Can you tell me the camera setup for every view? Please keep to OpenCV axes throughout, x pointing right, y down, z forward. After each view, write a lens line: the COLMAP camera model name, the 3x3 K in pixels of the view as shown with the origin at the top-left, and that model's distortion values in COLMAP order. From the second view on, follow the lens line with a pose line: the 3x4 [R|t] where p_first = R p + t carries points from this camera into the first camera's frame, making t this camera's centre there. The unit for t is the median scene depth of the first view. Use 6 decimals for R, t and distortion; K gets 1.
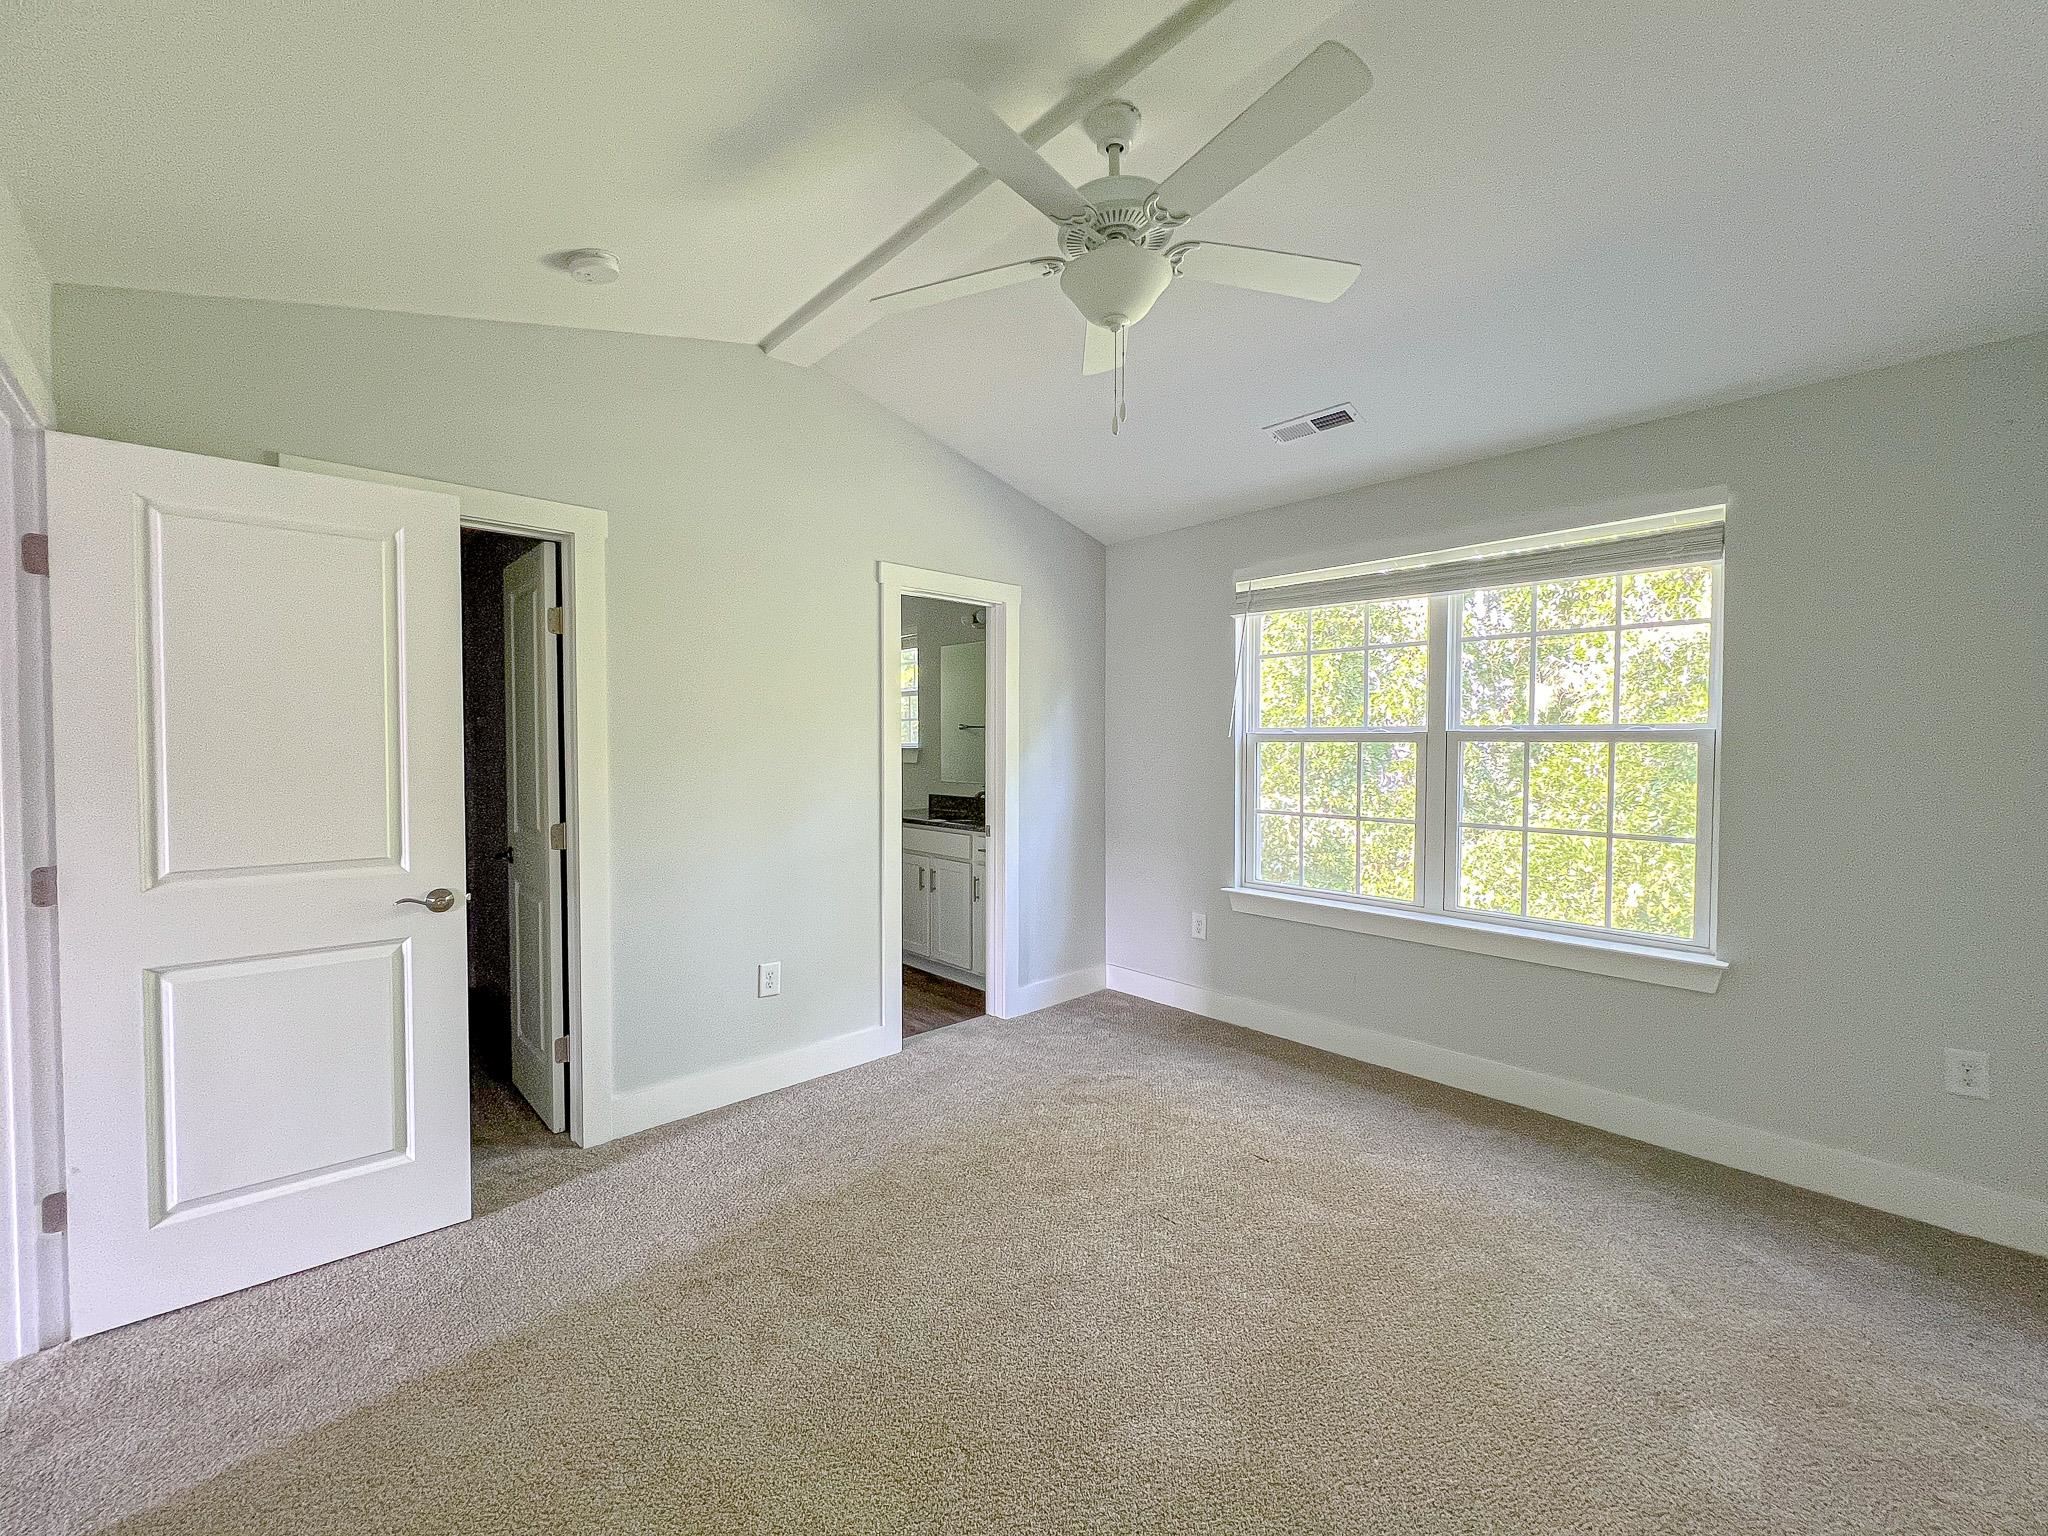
lens RADIAL K [[831.4, 0, 1020.5], [0, 831.4, 770.1], [0, 0, 1]] dist [0.001581, 0.000118]
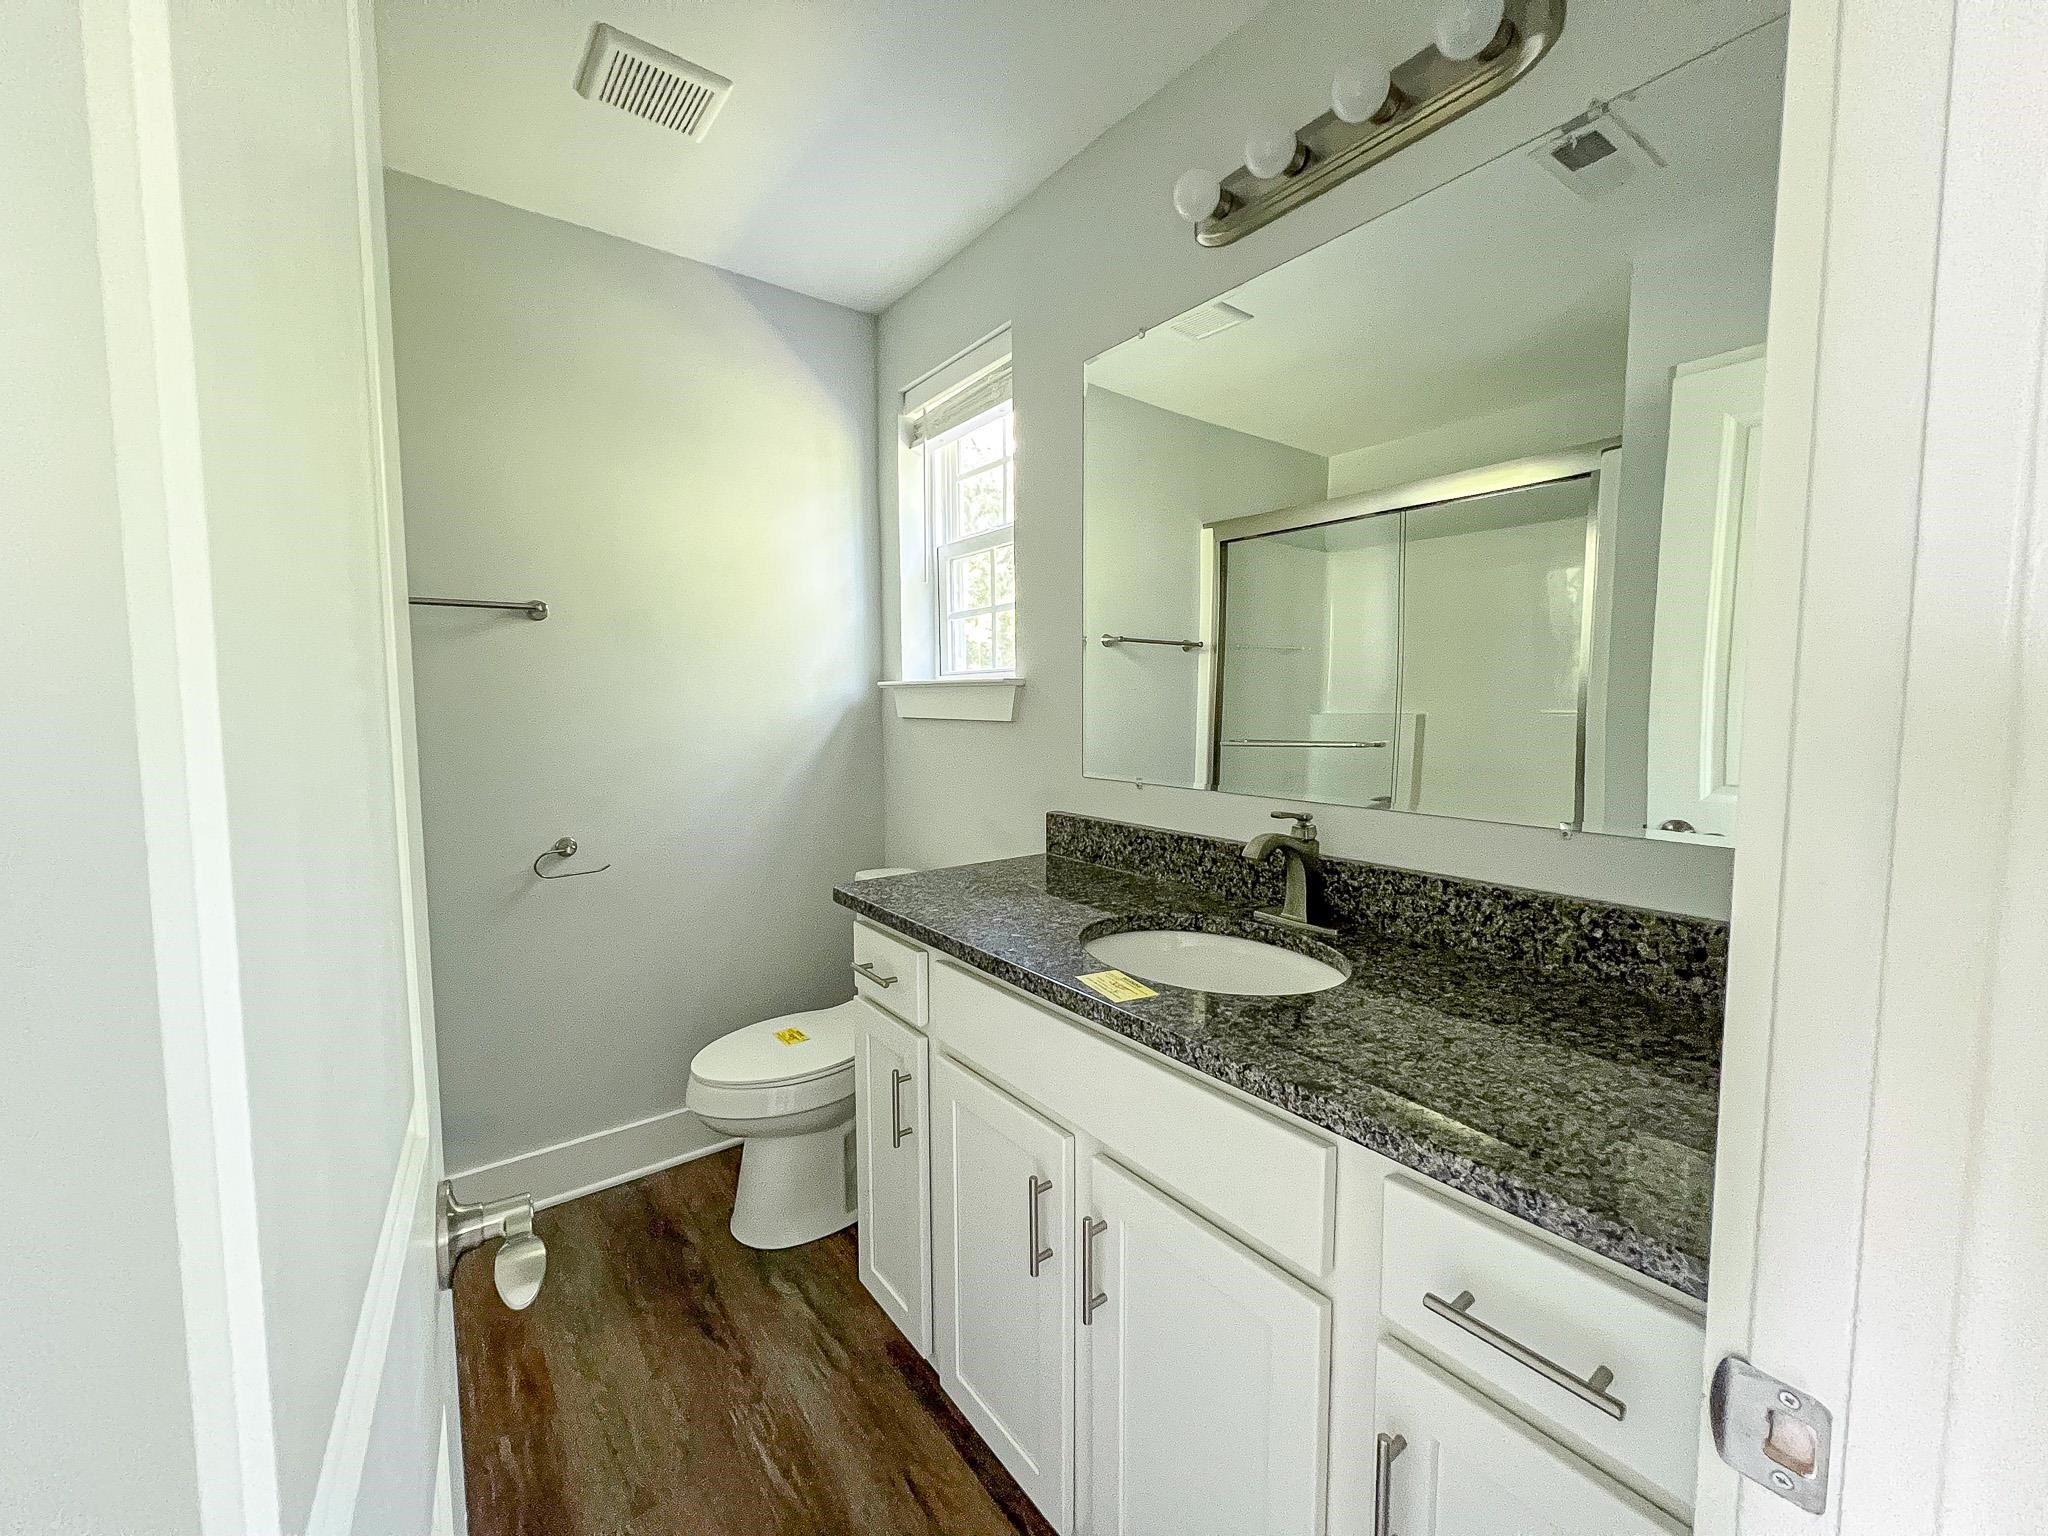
lens RADIAL K [[831.4, 0, 1018.3], [0, 831.4, 768.7], [0, 0, 1]] dist [0.001581, 0.000118]
pose [[0.993727, -0.007254, -0.111594, -0.092212], [0.012602, 0.998802, 0.047292, -0.005781], [0.111117, -0.048402, 0.992628, 0.729213]]
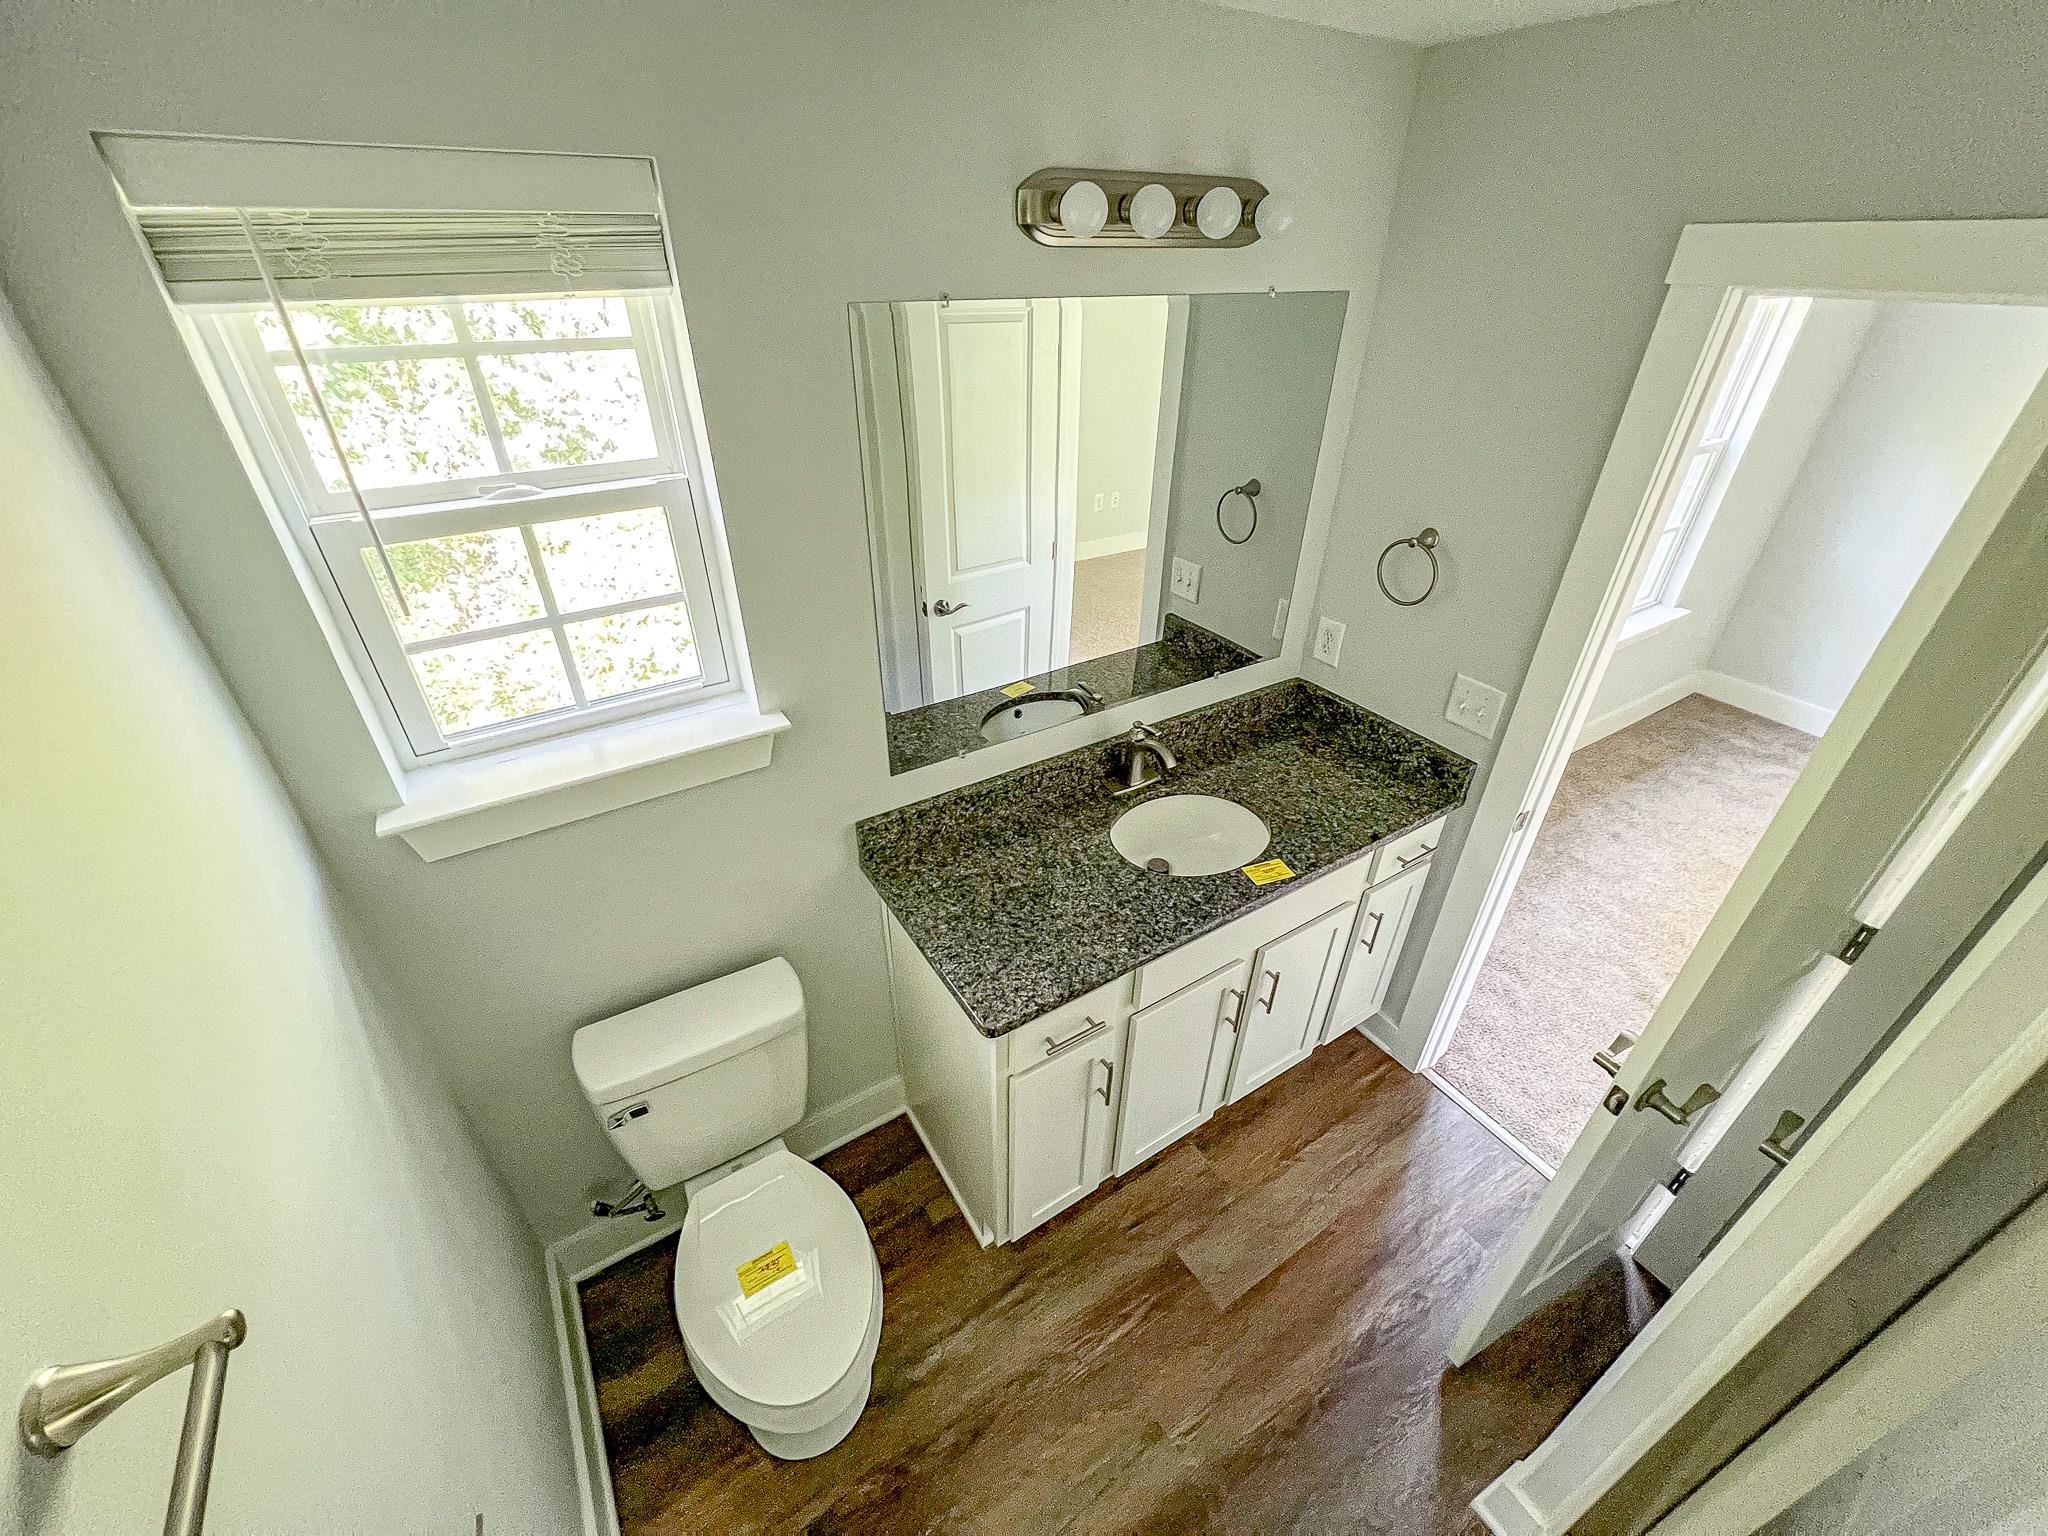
lens RADIAL K [[831.4, 0, 1015.3], [0, 831.4, 771.5], [0, 0, 1]] dist [0.001581, 0.000118]
pose [[0.188277, -0.537590, 0.821918, -0.374692], [0.030241, 0.839661, 0.542268, -0.171178], [-0.981650, -0.077241, 0.174346, 0.972442]]
